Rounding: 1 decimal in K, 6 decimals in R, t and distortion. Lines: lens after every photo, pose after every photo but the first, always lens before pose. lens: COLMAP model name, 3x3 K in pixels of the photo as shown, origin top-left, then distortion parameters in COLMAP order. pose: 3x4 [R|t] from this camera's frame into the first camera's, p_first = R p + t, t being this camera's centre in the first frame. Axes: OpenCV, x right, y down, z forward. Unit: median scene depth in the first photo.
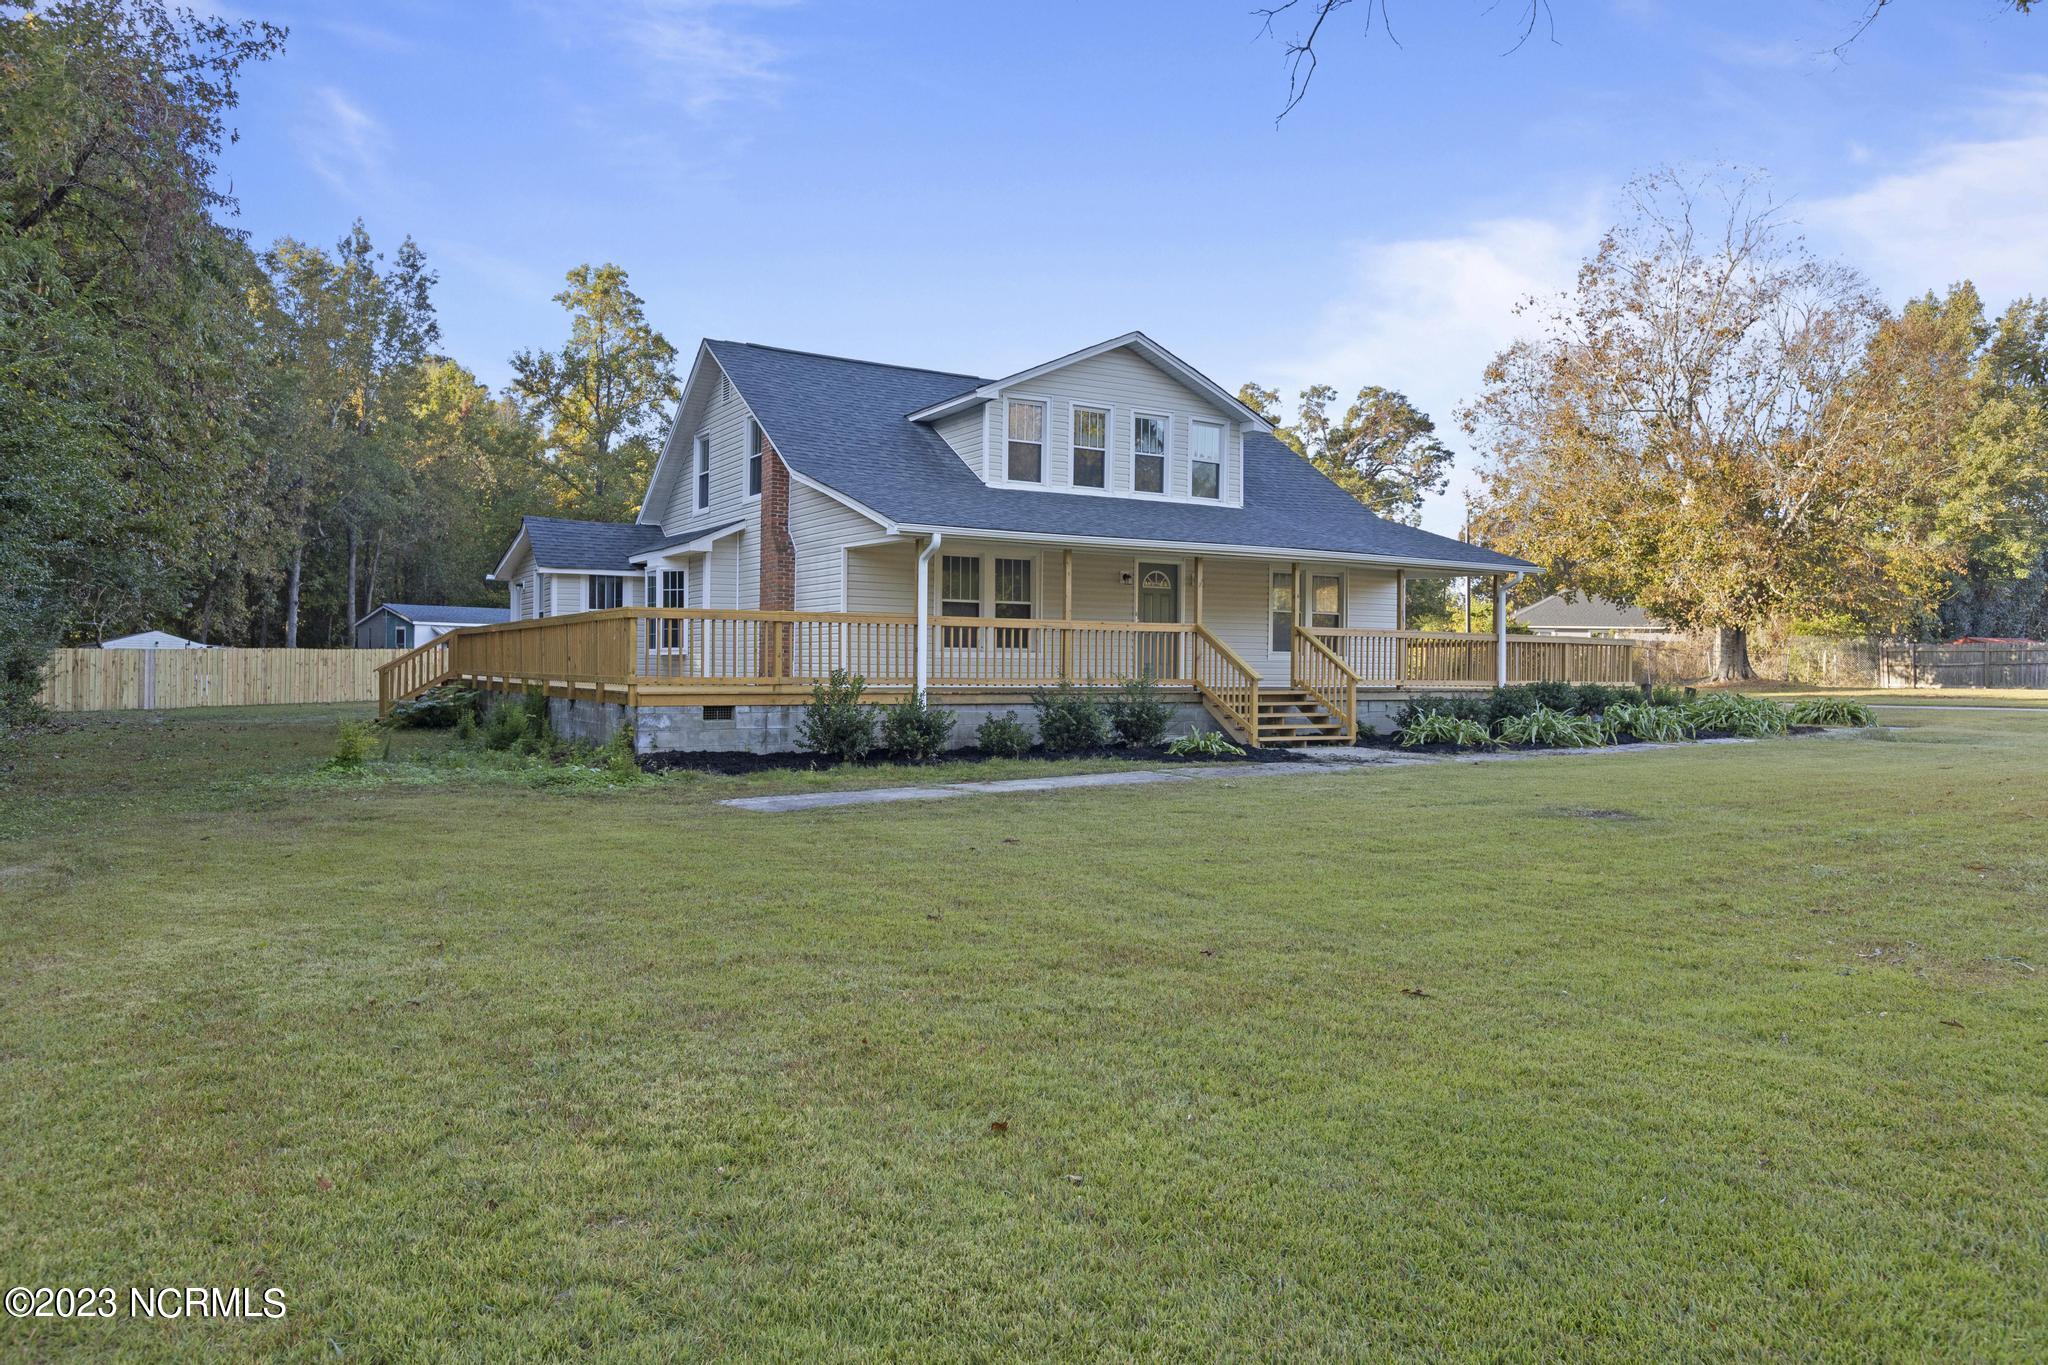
lens RADIAL K [[1293.2, 0, 1024.0], [0, 1293.2, 682.5], [0, 0, 1]] dist [0.053584, 0.000161]
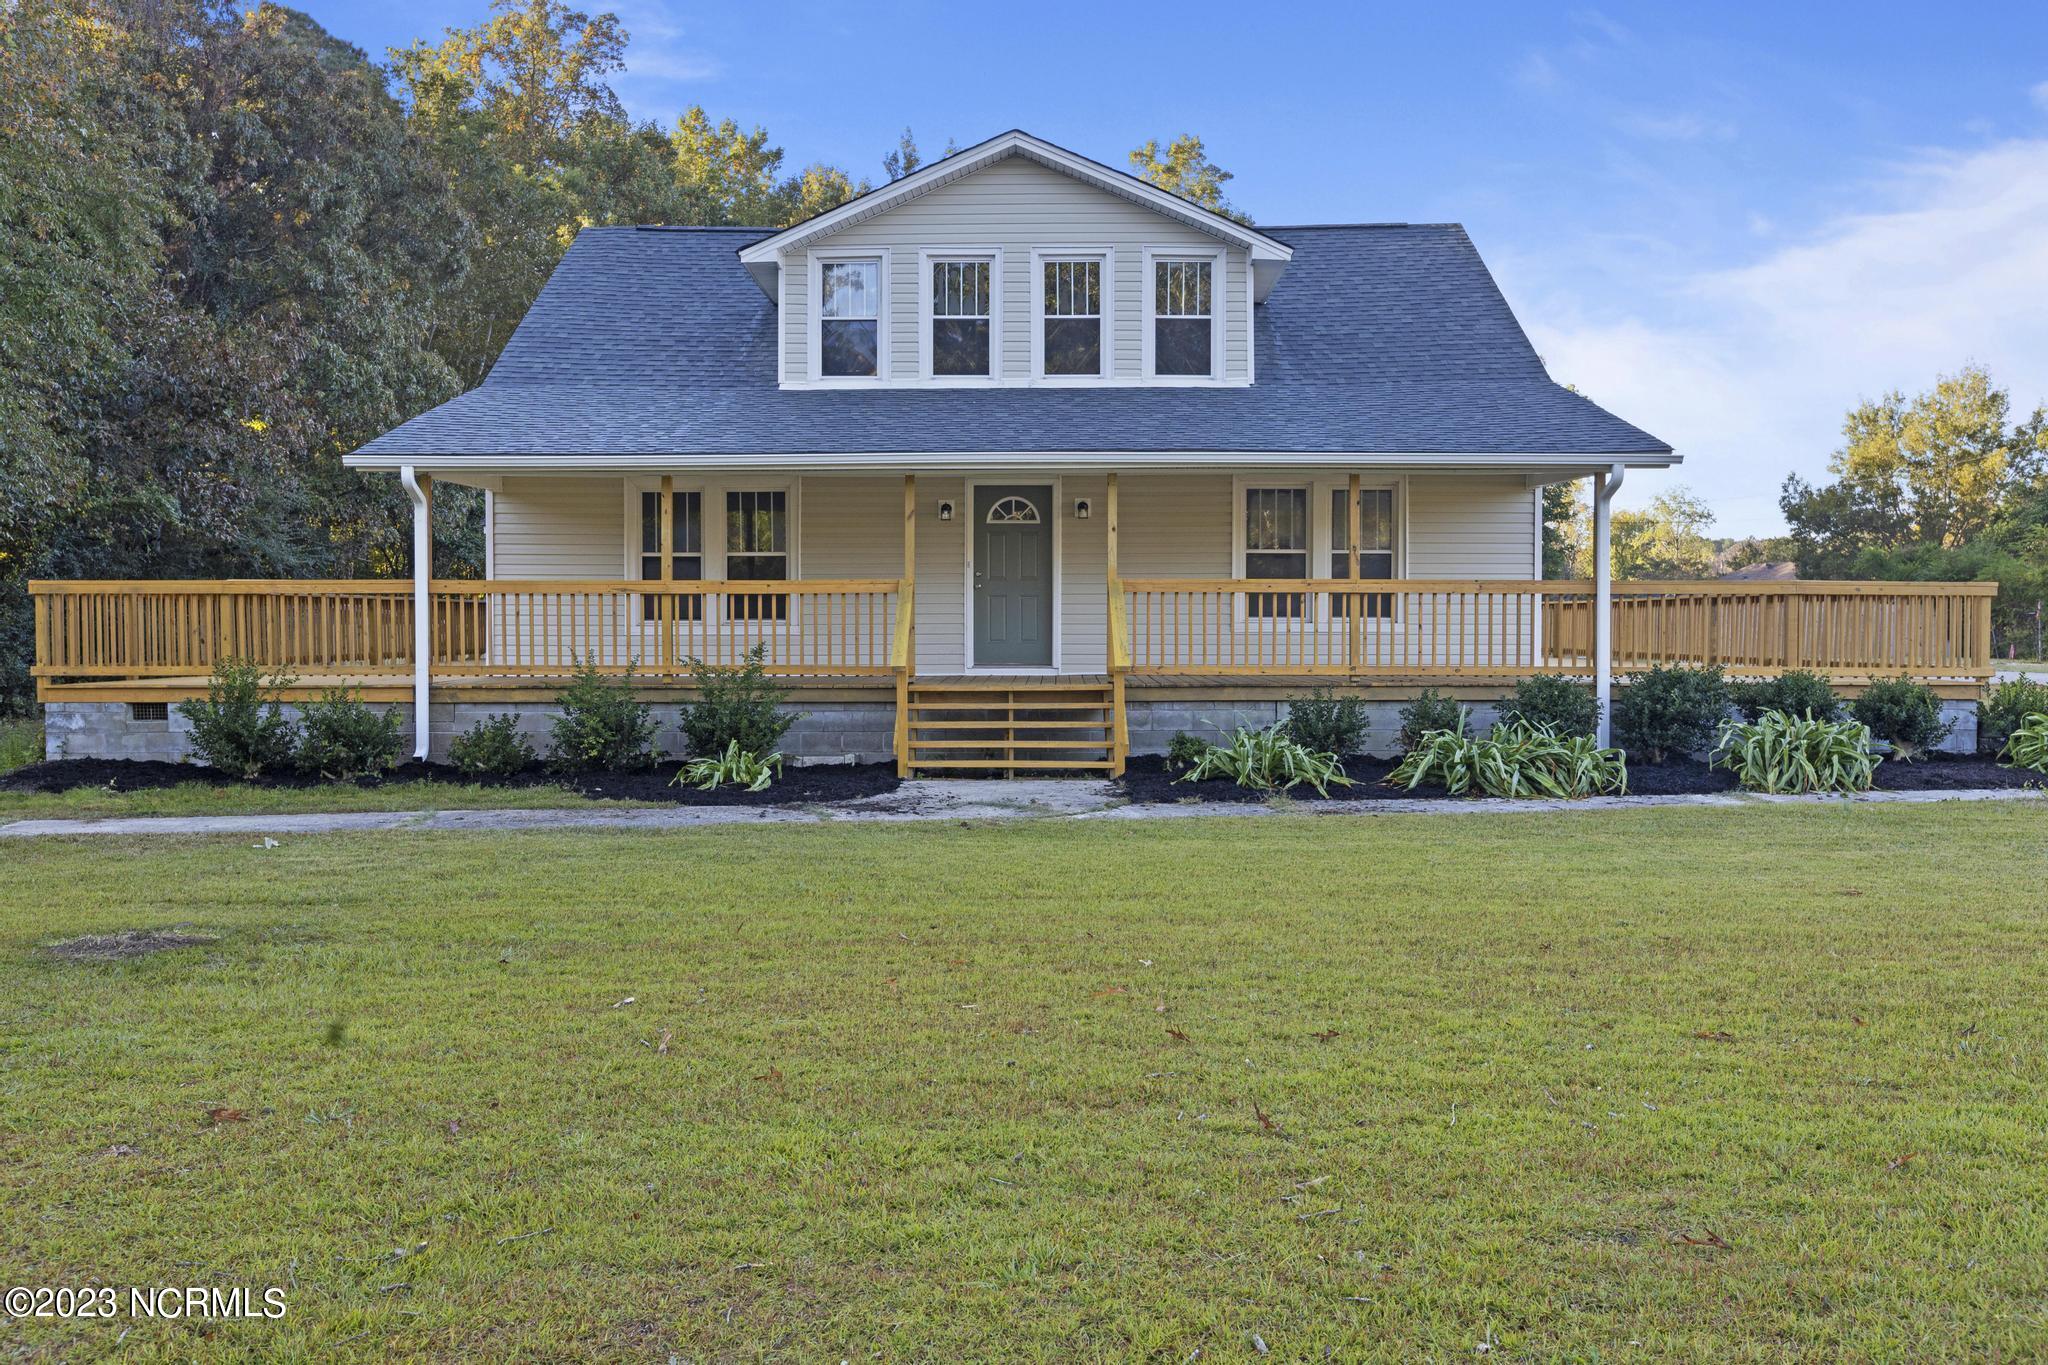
lens RADIAL K [[1601.9, 0, 1024.0], [0, 1601.9, 682.5], [0, 0, 1]] dist [-0.017206, -0.000823]
pose [[0.848190, 0.005293, -0.529665, 0.532479], [0.001739, 0.999917, 0.012776, -0.004285], [0.529689, -0.011757, 0.848111, 0.330835]]
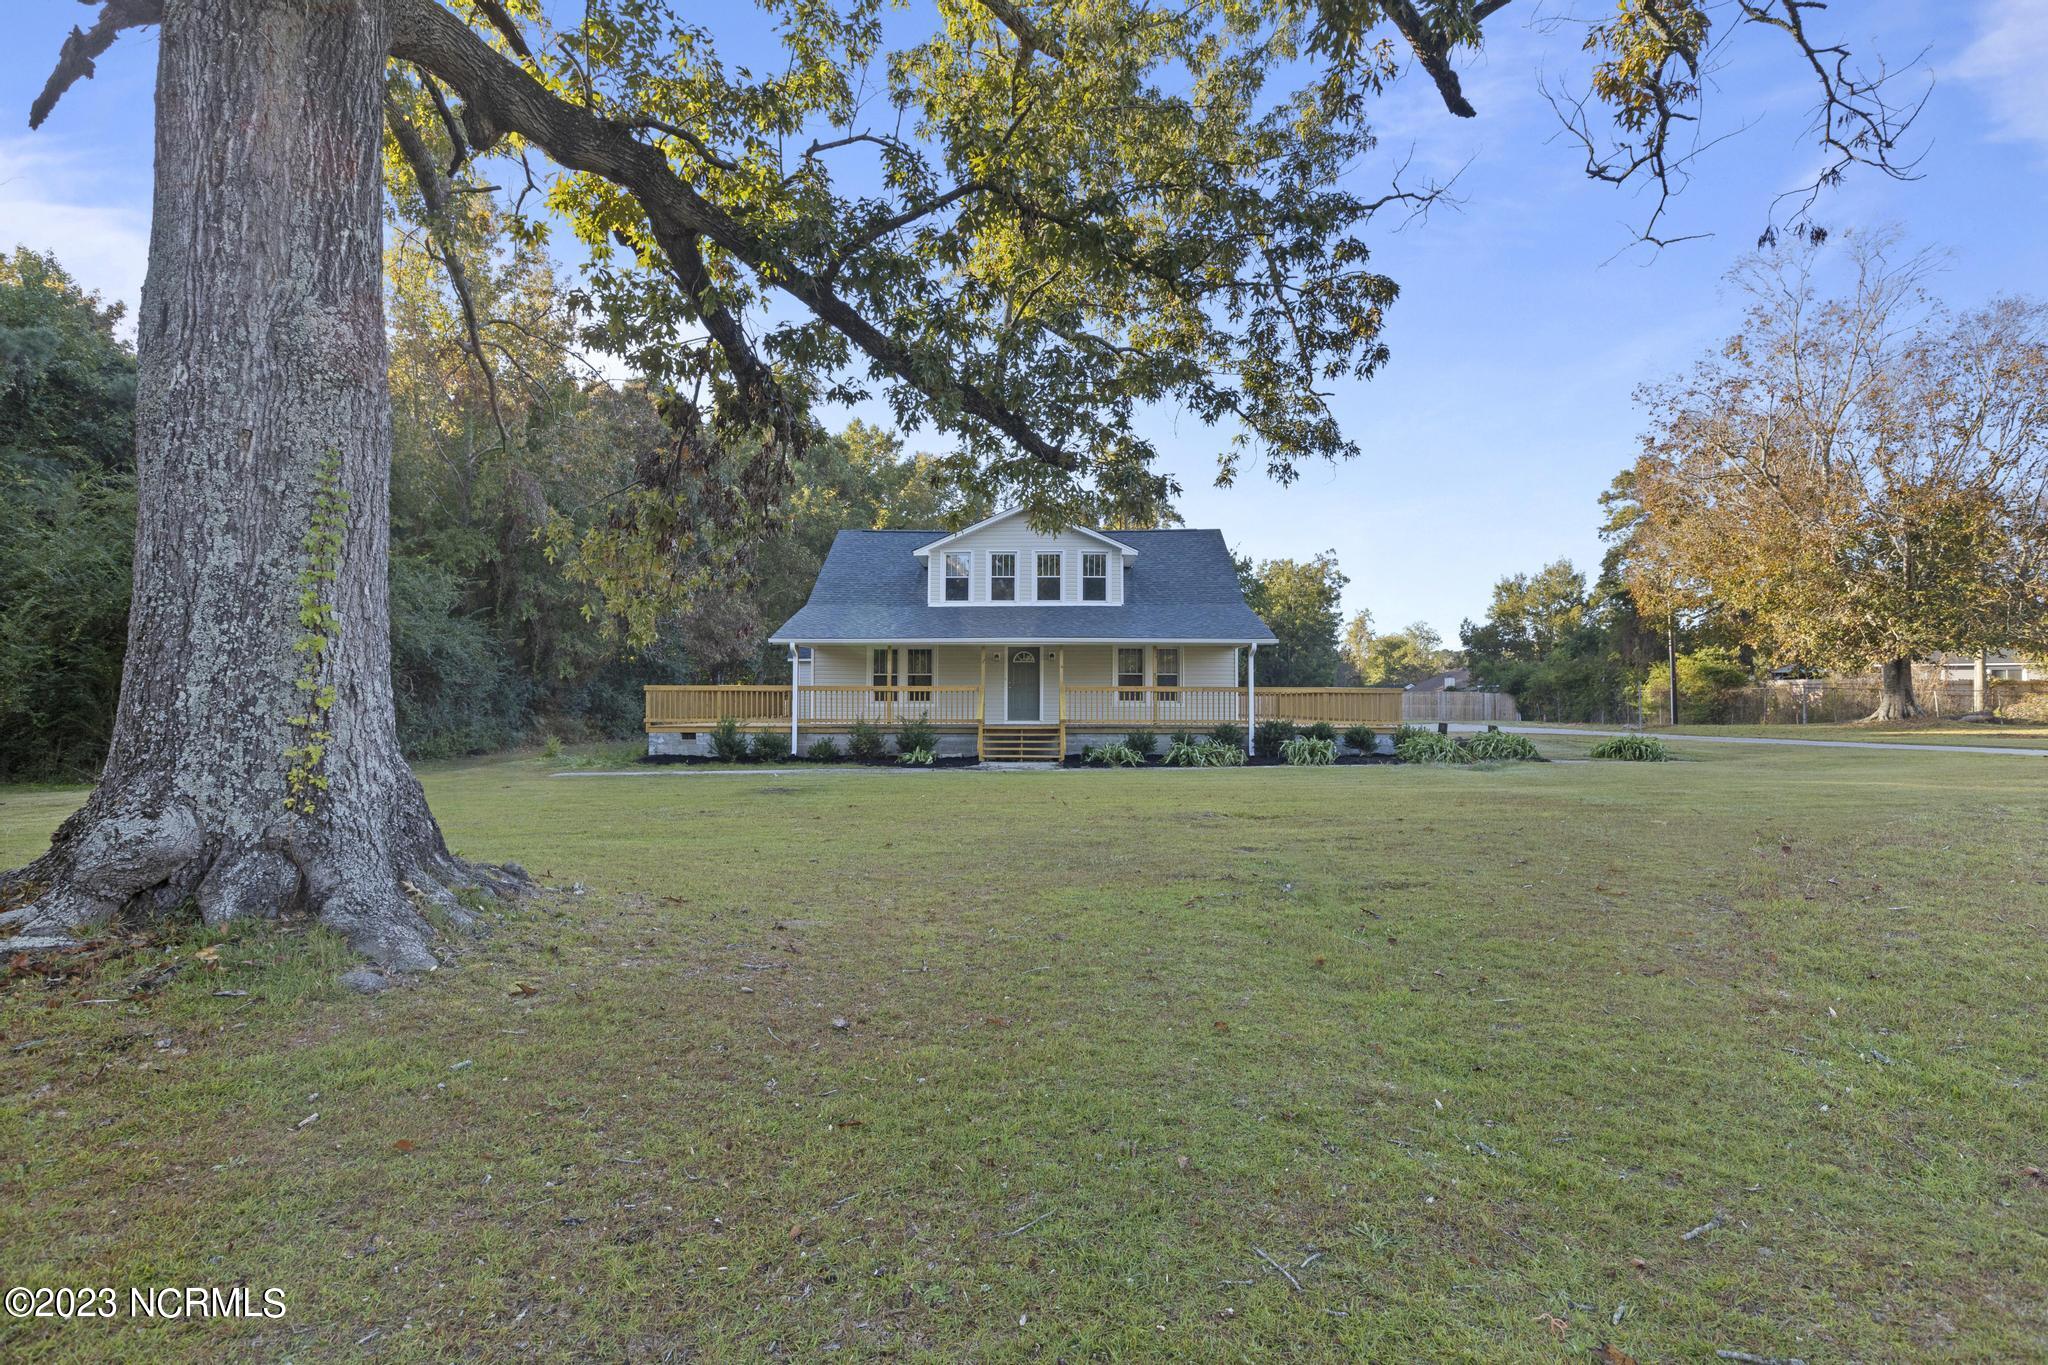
lens RADIAL K [[1046.0, 0, 1024.0], [0, 1046.0, 682.5], [0, 0, 1]] dist [-0.000336, -0.000111]
pose [[0.840089, -0.020783, -0.542050, 0.803149], [-0.001764, 0.999156, -0.041045, 0.004115], [0.542445, 0.035438, 0.839343, -0.075372]]
